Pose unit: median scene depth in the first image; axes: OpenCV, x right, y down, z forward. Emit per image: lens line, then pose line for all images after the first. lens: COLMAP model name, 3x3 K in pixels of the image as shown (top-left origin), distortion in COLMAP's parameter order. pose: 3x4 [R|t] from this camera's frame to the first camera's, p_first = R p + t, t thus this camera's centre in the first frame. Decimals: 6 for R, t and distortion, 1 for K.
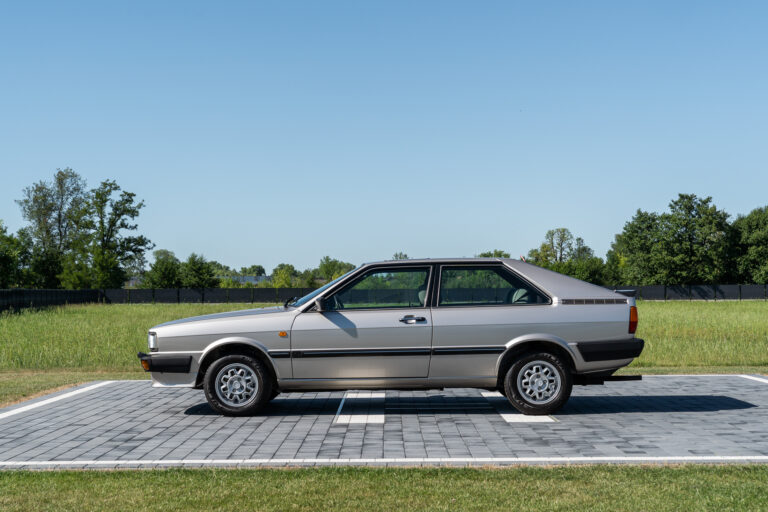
lens RADIAL K [[1415.2, 0, 384.0], [0, 1415.2, 256.0], [0, 0, 1]] dist [0.027242, 0.111322]
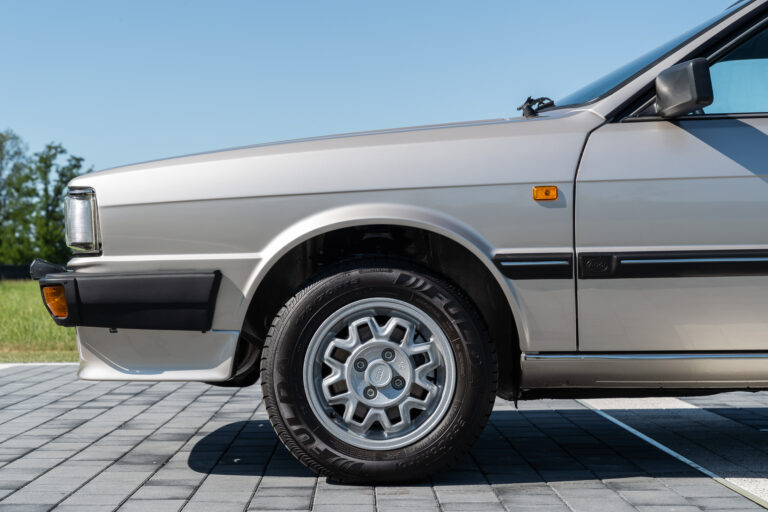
lens RADIAL K [[1456.5, 0, 384.0], [0, 1456.5, 256.0], [0, 0, 1]] dist [-0.020895, 0.094824]
pose [[0.999596, 0.004761, 0.028038, -0.063120], [-0.005032, 0.999941, 0.009597, 0.036732], [-0.027990, -0.009734, 0.999561, 0.402010]]
